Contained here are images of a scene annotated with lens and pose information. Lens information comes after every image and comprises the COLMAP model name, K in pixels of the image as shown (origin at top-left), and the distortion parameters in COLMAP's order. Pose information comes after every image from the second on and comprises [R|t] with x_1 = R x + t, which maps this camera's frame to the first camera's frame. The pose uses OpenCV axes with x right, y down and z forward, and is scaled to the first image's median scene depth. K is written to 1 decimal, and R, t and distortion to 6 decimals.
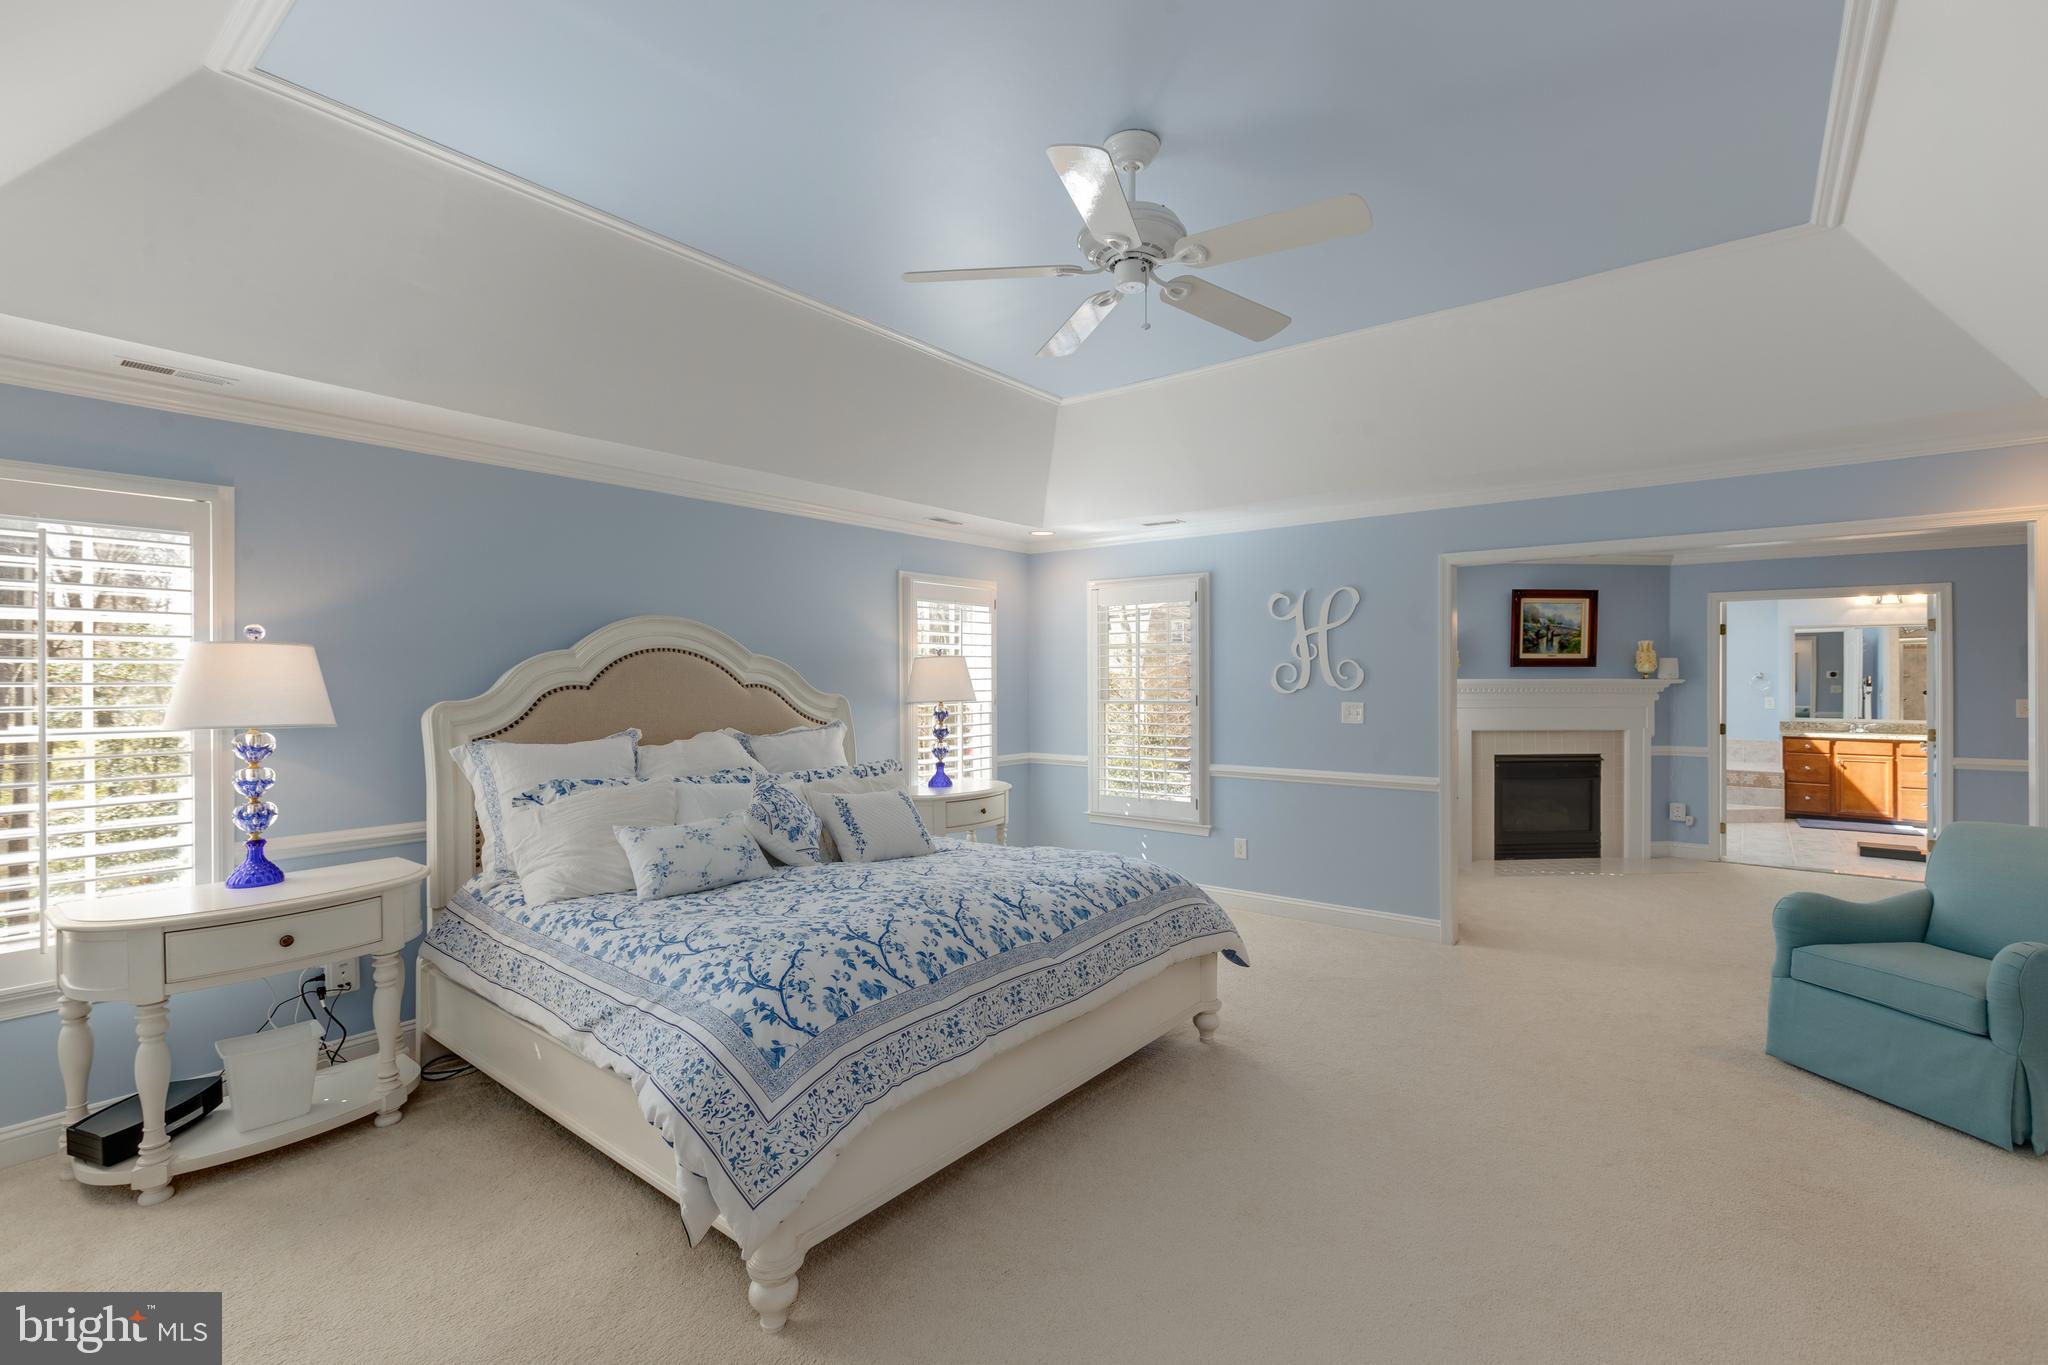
lens RADIAL K [[911.6, 0, 1032.4], [0, 911.6, 674.3], [0, 0, 1]] dist [0.000430, 0.000163]
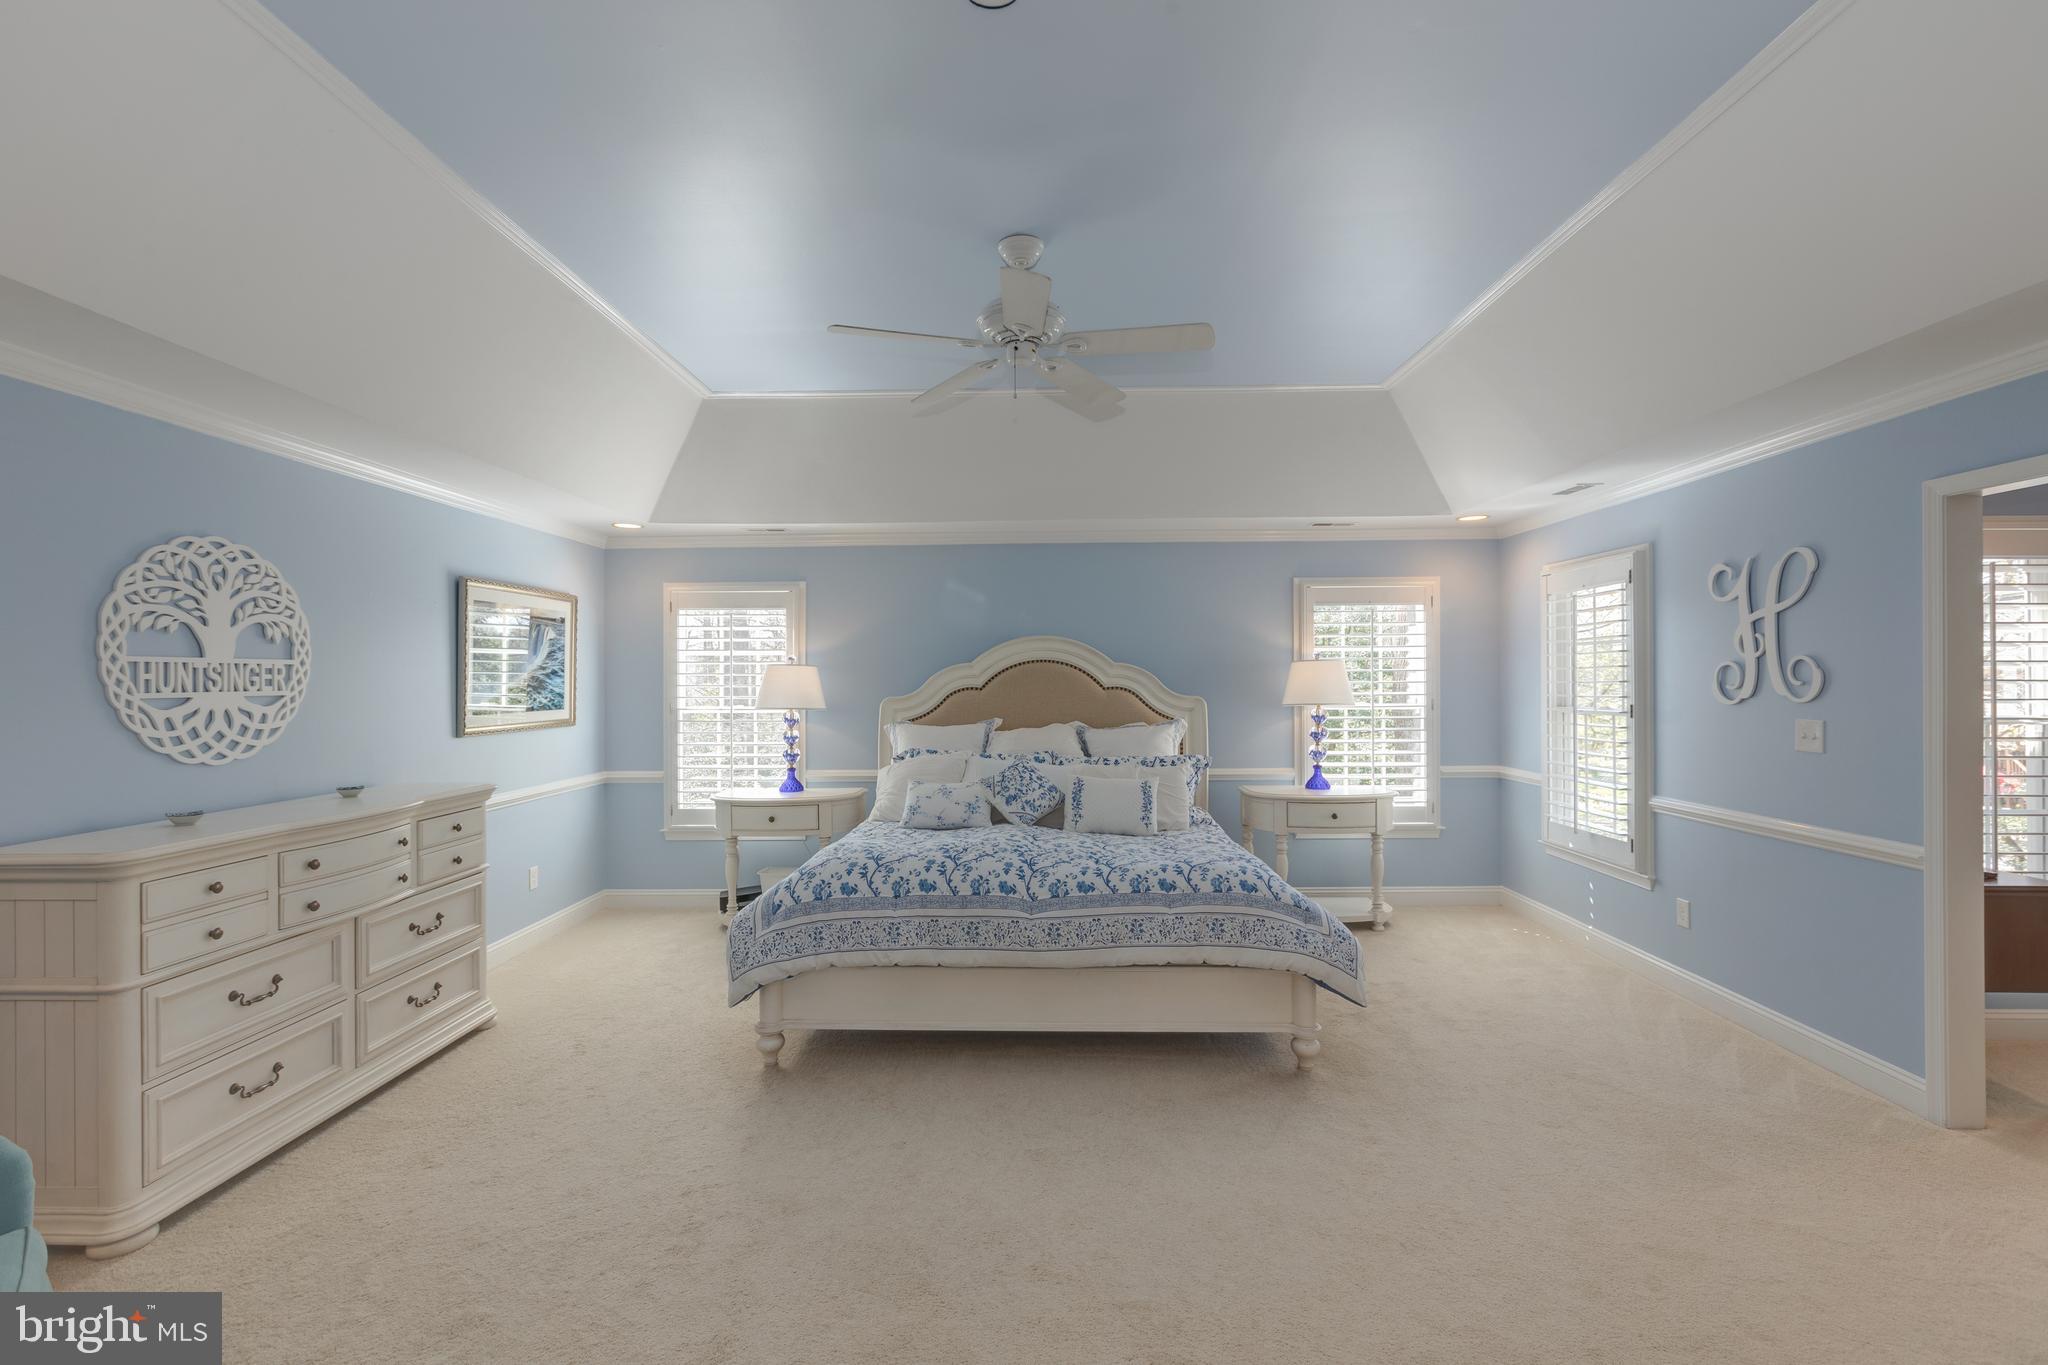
lens RADIAL K [[911.6, 0, 1028.9], [0, 911.6, 673.0], [0, 0, 1]] dist [0.000430, 0.000163]
pose [[0.601581, -0.006011, -0.798789, 0.581377], [0.005278, 0.999980, -0.003550, -0.004176], [0.798795, -0.002080, 0.601600, 0.153506]]
